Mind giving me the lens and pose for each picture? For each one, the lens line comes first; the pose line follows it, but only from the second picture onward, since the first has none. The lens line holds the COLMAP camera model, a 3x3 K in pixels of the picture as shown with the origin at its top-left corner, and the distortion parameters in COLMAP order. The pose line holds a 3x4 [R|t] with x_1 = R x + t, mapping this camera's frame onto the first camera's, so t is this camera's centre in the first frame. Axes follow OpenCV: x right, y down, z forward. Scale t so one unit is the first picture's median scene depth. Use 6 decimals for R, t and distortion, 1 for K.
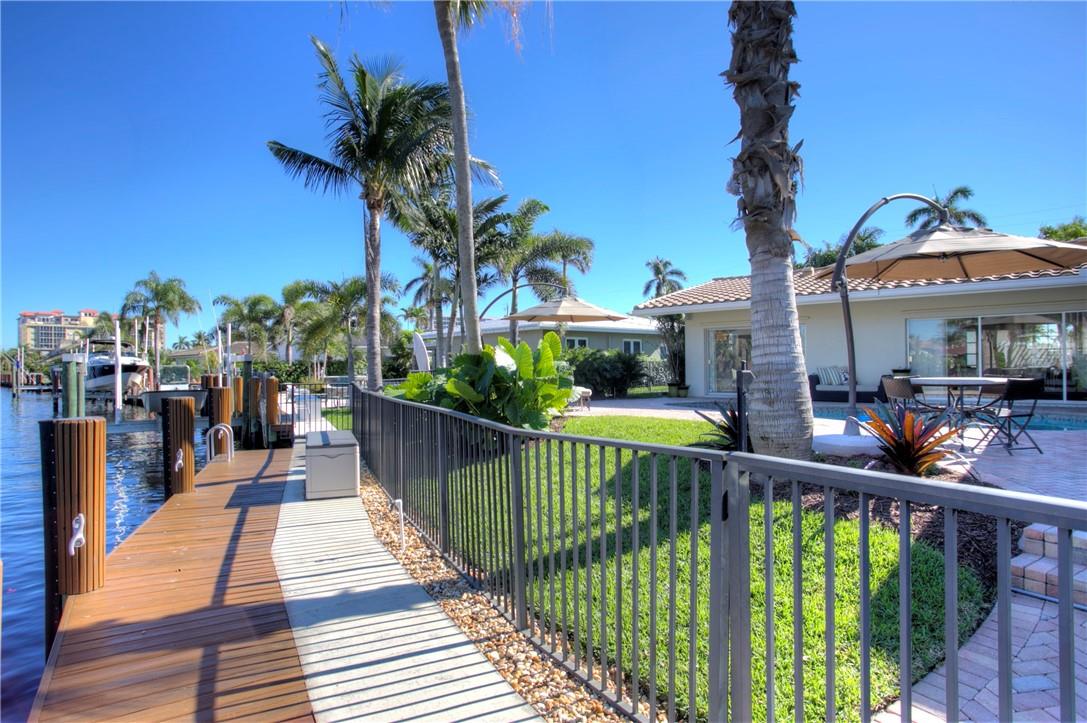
lens RADIAL K [[592.4, 0, 542.5], [0, 592.4, 363.6], [0, 0, 1]] dist [-0.075717, 0.051406]
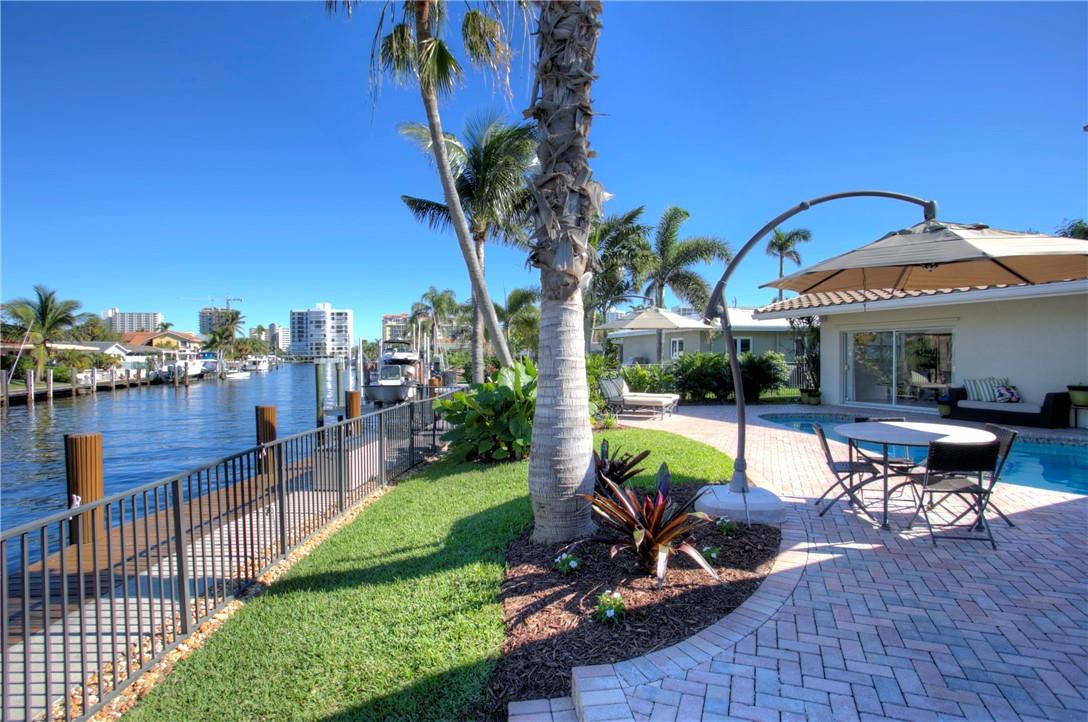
lens RADIAL K [[534.6, 0, 546.2], [0, 534.6, 359.9], [0, 0, 1]] dist [-0.069423, 0.035515]
pose [[0.901793, 0.005334, -0.432135, 0.290048], [0.001751, 0.999871, 0.015995, -0.038844], [0.432165, -0.015180, 0.901667, 0.088567]]
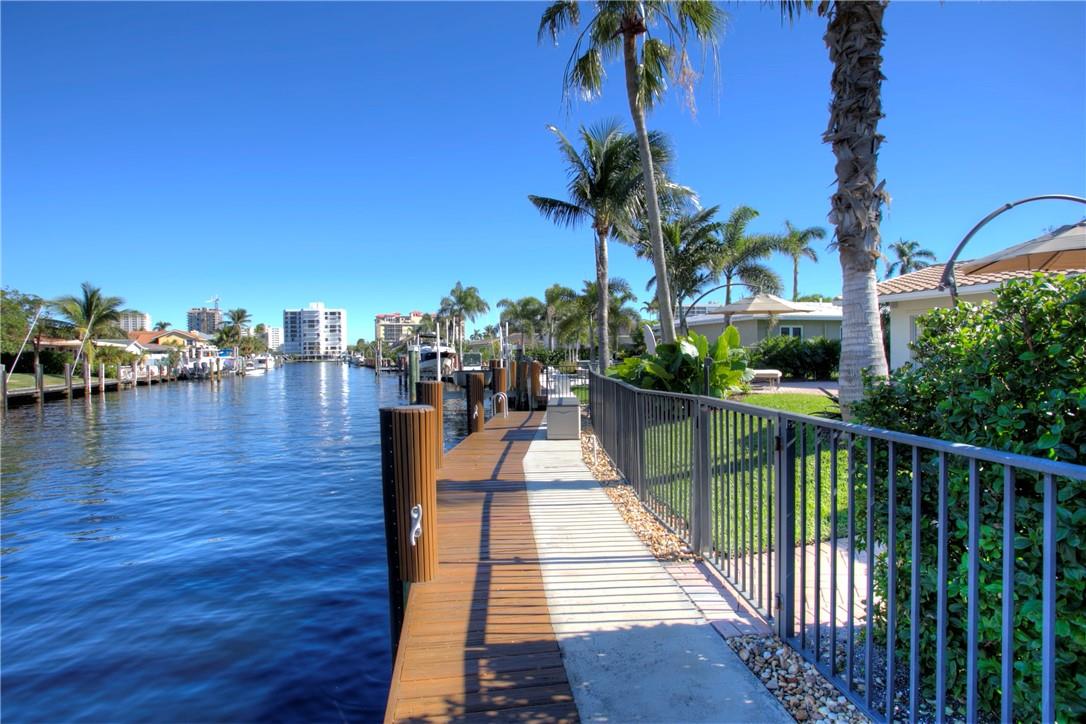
lens RADIAL K [[533.6, 0, 545.2], [0, 533.6, 360.9], [0, 0, 1]] dist [-0.069423, 0.035515]
pose [[0.909534, 0.002255, -0.415623, 0.092939], [0.006623, 0.999780, 0.019917, -0.002603], [0.415576, -0.020868, 0.909319, -0.149442]]
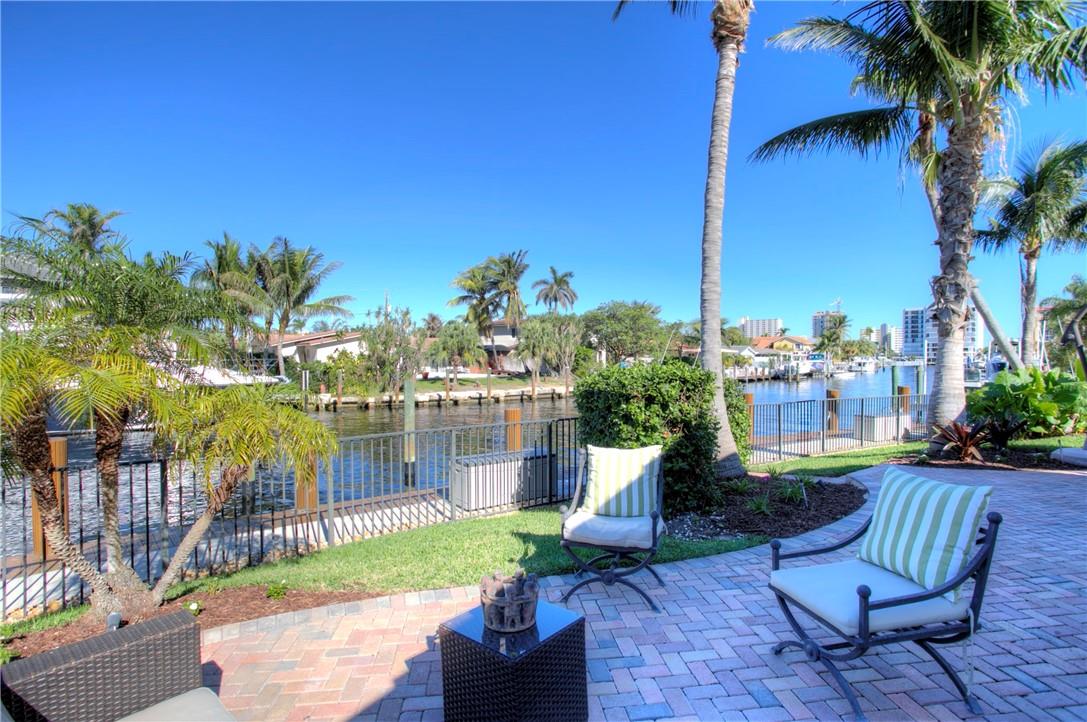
lens RADIAL K [[534.1, 0, 545.7], [0, 534.1, 359.9], [0, 0, 1]] dist [-0.069423, 0.035515]
pose [[0.068318, 0.011895, -0.997593, 0.774816], [0.001323, 0.999927, 0.012013, -0.048930], [0.997663, -0.002140, 0.068297, -0.161668]]
